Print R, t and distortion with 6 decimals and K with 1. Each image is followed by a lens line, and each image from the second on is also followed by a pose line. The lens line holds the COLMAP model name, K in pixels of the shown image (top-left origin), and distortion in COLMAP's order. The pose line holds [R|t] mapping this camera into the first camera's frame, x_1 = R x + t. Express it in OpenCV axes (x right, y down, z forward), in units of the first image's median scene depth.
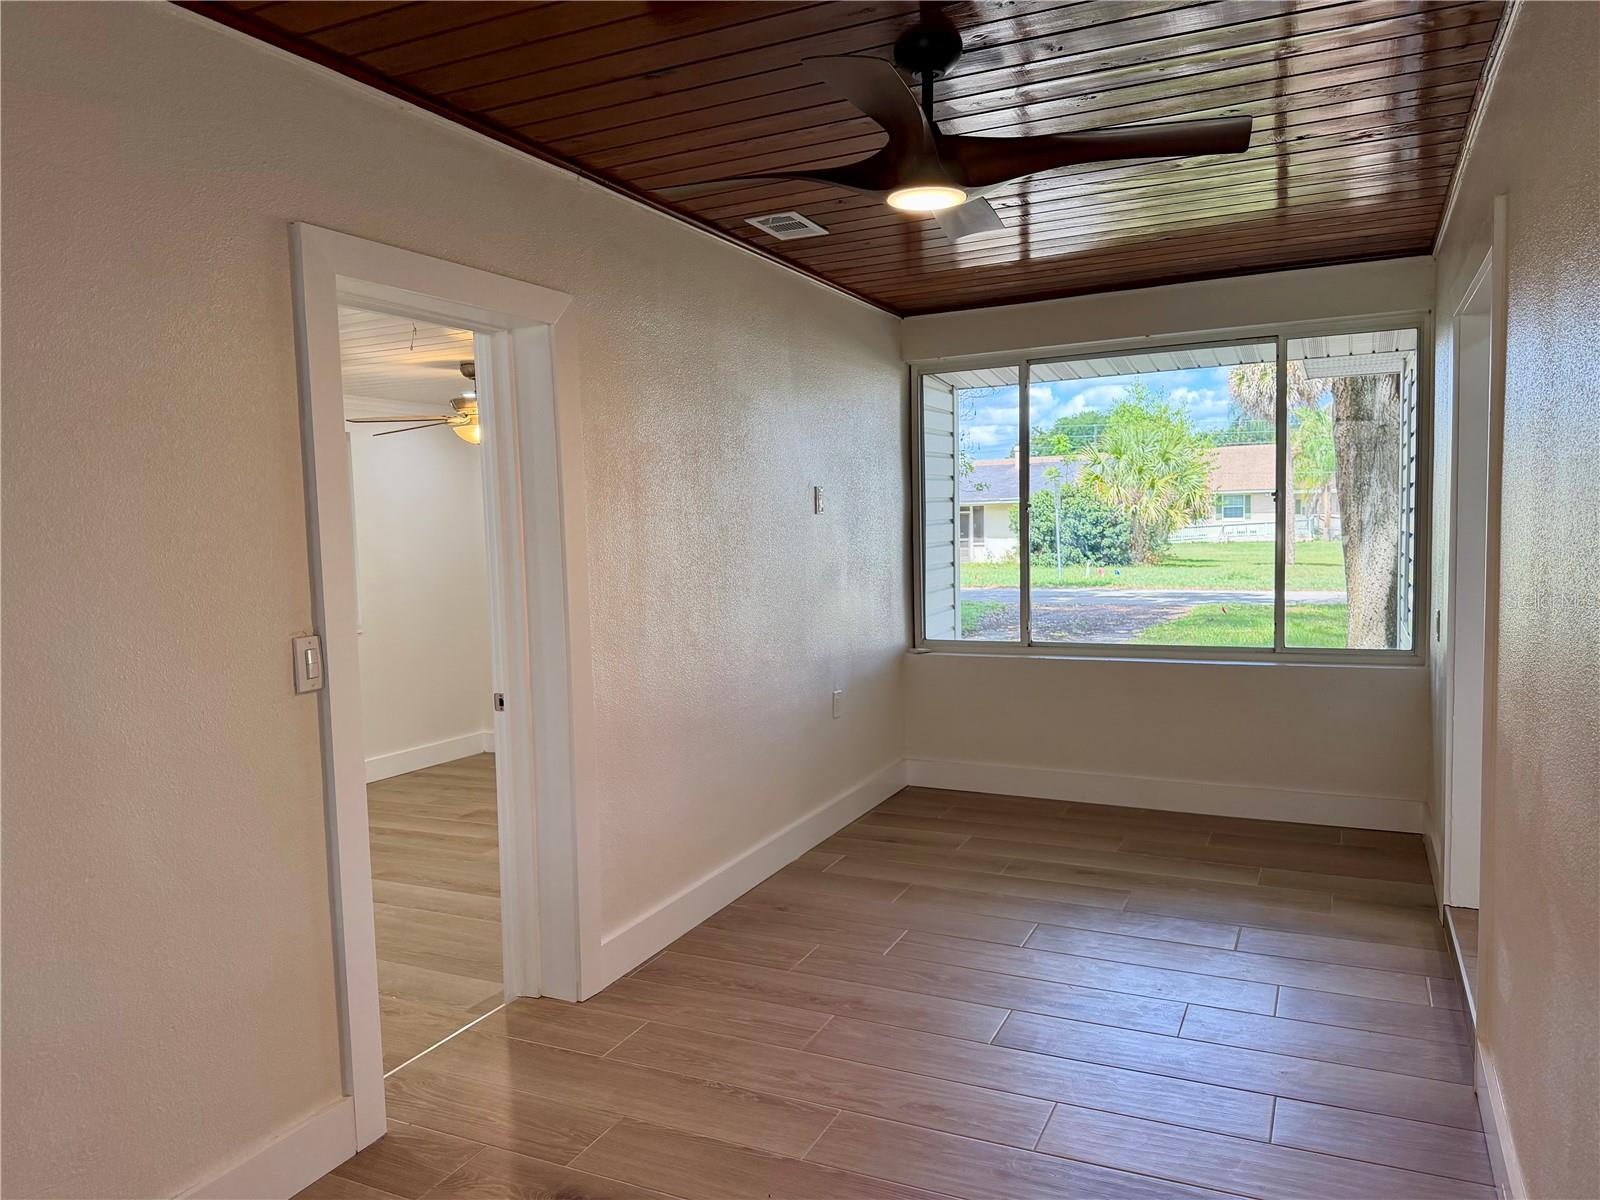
lens RADIAL K [[1121.0, 0, 802.0], [0, 1121.0, 606.2], [0, 0, 1]] dist [0.077880, -0.100120]
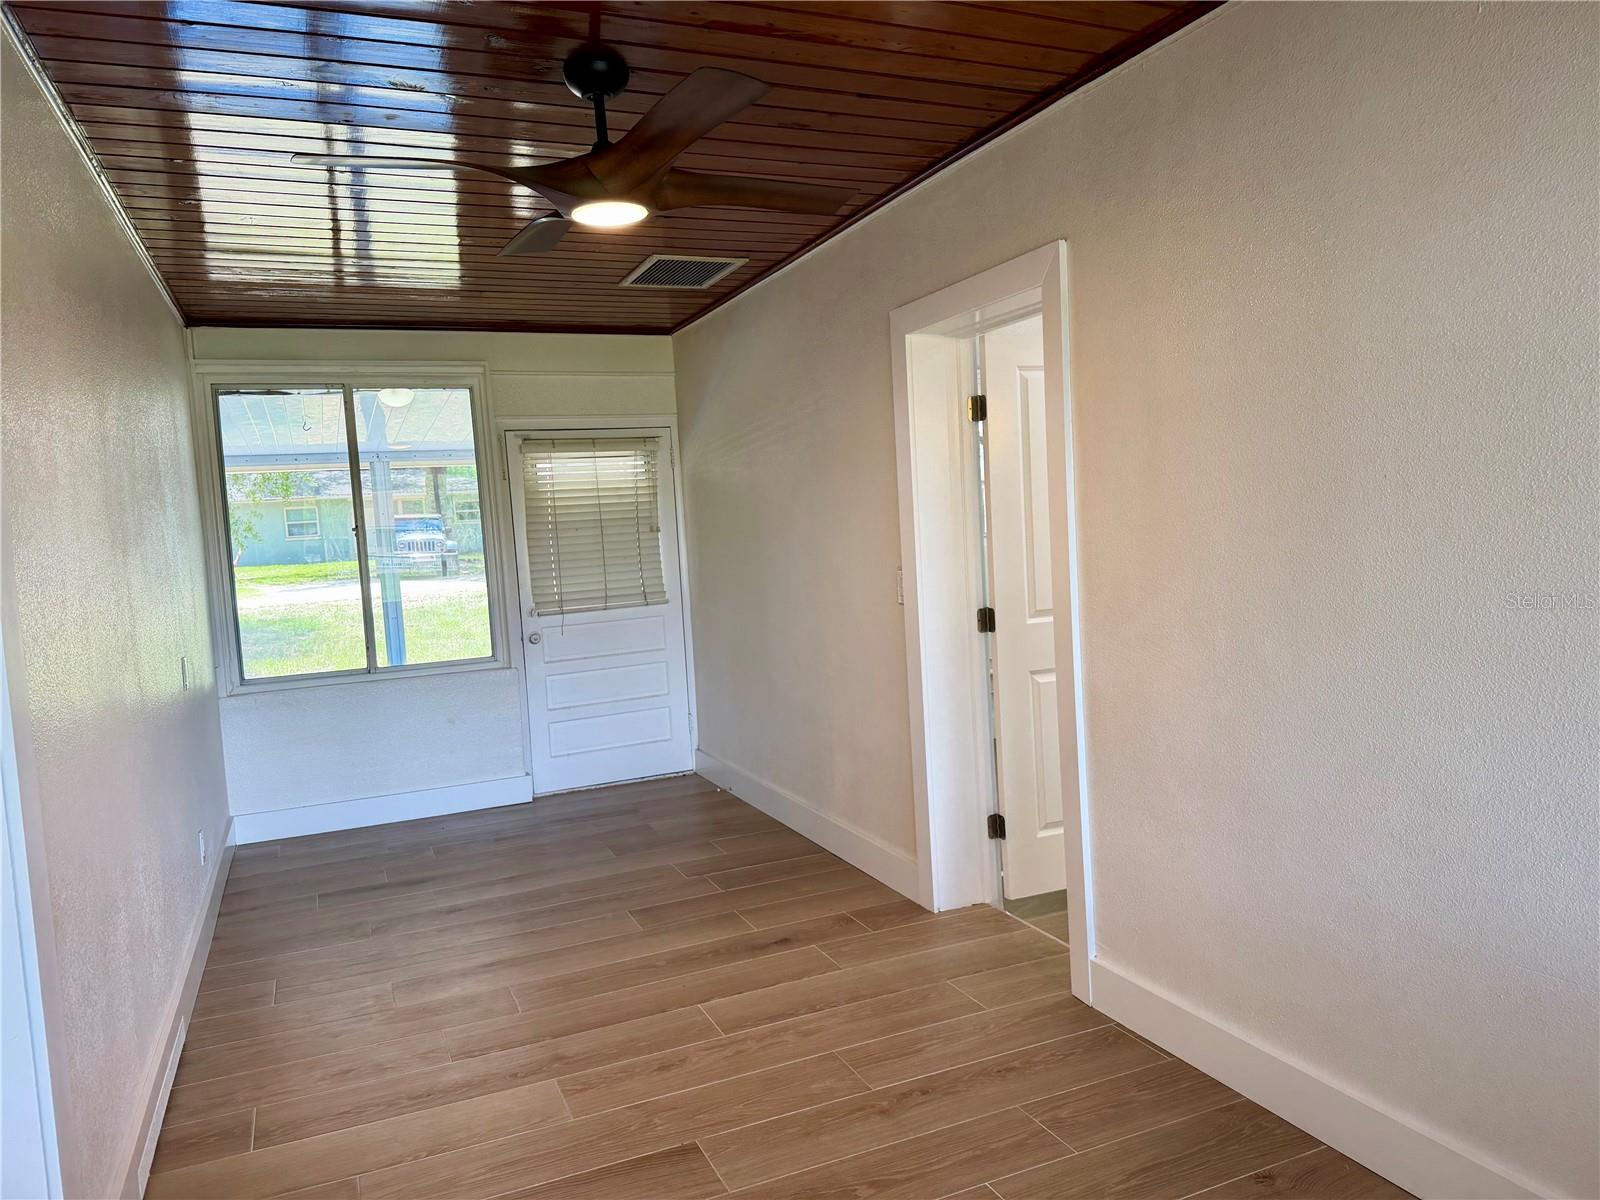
lens RADIAL K [[1121.0, 0, 800.9], [0, 1121.0, 597.1], [0, 0, 1]] dist [0.077880, -0.100120]
pose [[-0.656580, 0.107395, -0.746572, 0.578793], [0.008237, 0.990773, 0.135279, -0.101599], [0.754212, 0.082672, -0.651406, 1.309555]]
